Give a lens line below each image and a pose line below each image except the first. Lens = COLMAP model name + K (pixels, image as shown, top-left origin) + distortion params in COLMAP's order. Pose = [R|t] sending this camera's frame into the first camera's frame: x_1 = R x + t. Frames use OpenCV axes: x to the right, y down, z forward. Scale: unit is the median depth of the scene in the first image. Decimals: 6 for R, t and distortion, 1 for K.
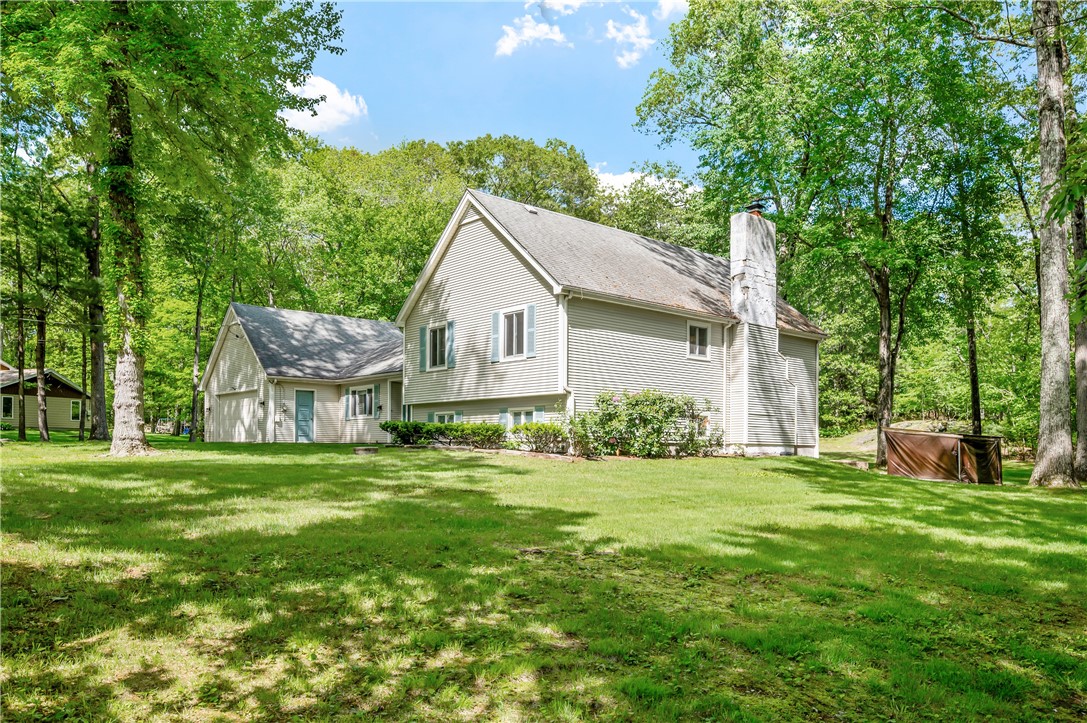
lens RADIAL K [[752.4, 0, 542.0], [0, 752.4, 367.9], [0, 0, 1]] dist [-0.006564, -0.007509]
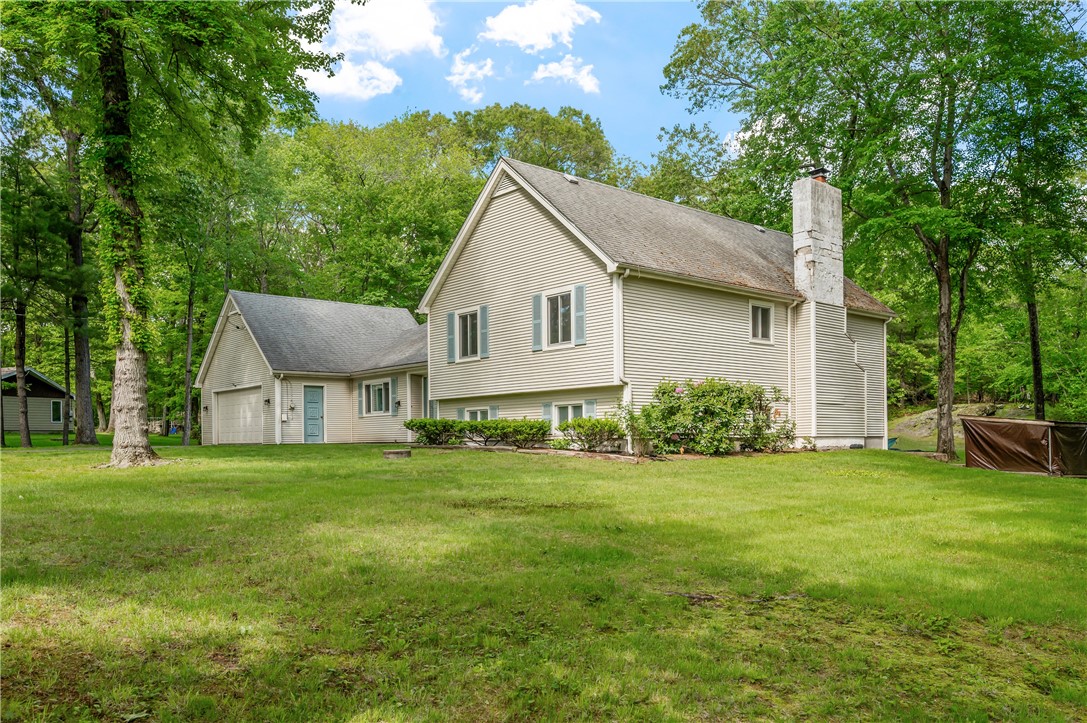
lens RADIAL K [[799.7, 0, 543.3], [0, 799.7, 355.4], [0, 0, 1]] dist [-0.019939, 0.012611]
pose [[0.999815, -0.019103, -0.002066, -0.047096], [0.019104, 0.999817, 0.000616, -0.002433], [0.002054, -0.000655, 0.999998, 0.050046]]
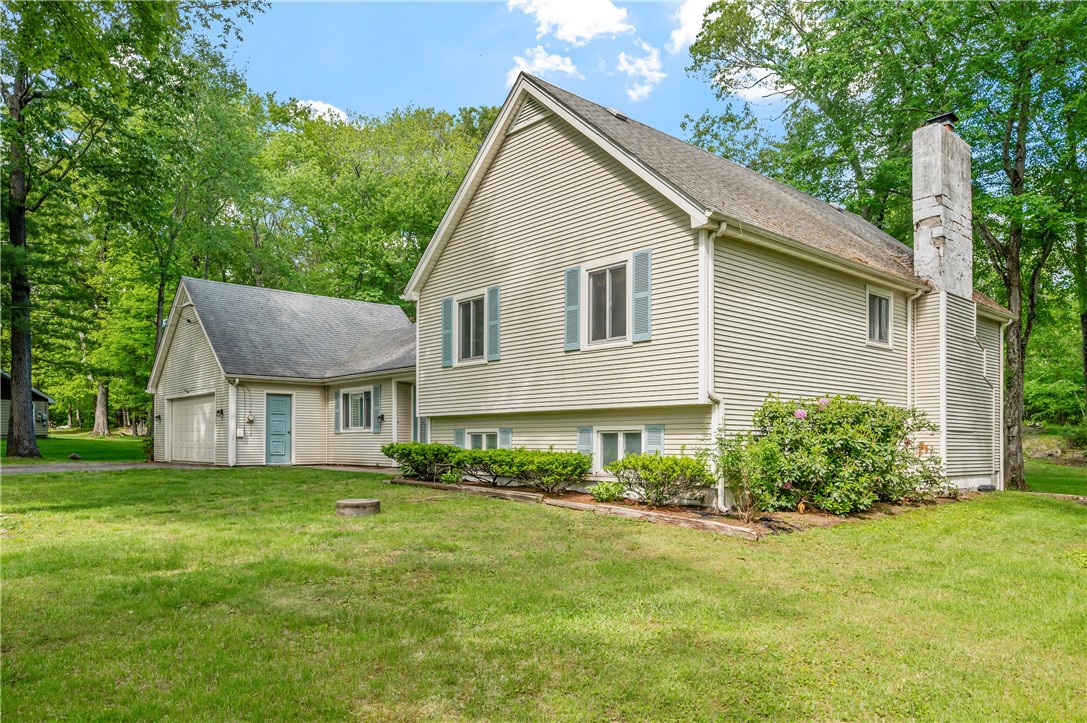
lens RADIAL K [[722.3, 0, 545.7], [0, 722.3, 368.8], [0, 0, 1]] dist [0.010047, 0.000635]
pose [[0.999927, -0.002827, 0.011773, -0.080250], [0.002768, 0.999983, 0.005044, 0.003314], [-0.011787, -0.005011, 0.999918, 0.369789]]
